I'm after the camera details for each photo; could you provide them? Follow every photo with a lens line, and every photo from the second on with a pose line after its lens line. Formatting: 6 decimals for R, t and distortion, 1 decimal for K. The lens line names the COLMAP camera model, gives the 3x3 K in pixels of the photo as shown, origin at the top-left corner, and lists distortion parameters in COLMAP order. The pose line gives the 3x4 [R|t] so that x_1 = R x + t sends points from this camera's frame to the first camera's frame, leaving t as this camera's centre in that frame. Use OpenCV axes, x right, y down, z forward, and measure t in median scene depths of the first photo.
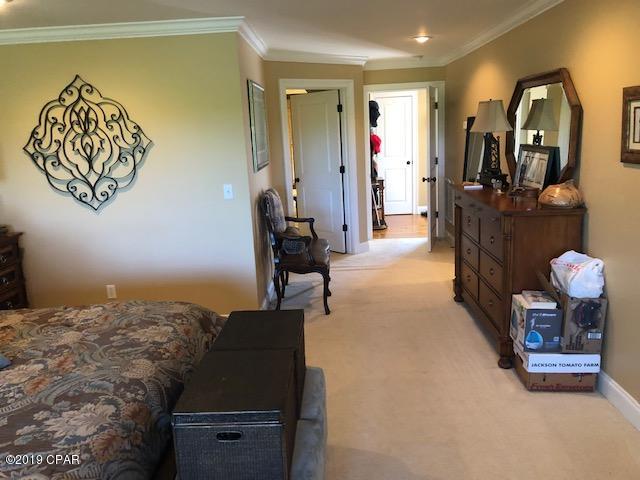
lens RADIAL K [[531.6, 0, 320.0], [0, 531.6, 240.0], [0, 0, 1]] dist [0.046129, -0.056376]
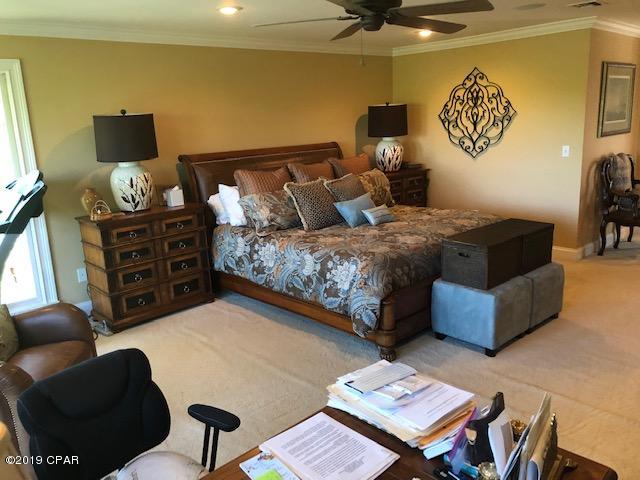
lens RADIAL K [[531.6, 0, 320.0], [0, 531.6, 240.0], [0, 0, 1]] dist [0.046129, -0.056376]
pose [[0.703217, 0.182667, -0.687109, 0.356806], [-0.139023, 0.983104, 0.119074, 0.052894], [0.697250, 0.011789, 0.716731, -0.377540]]
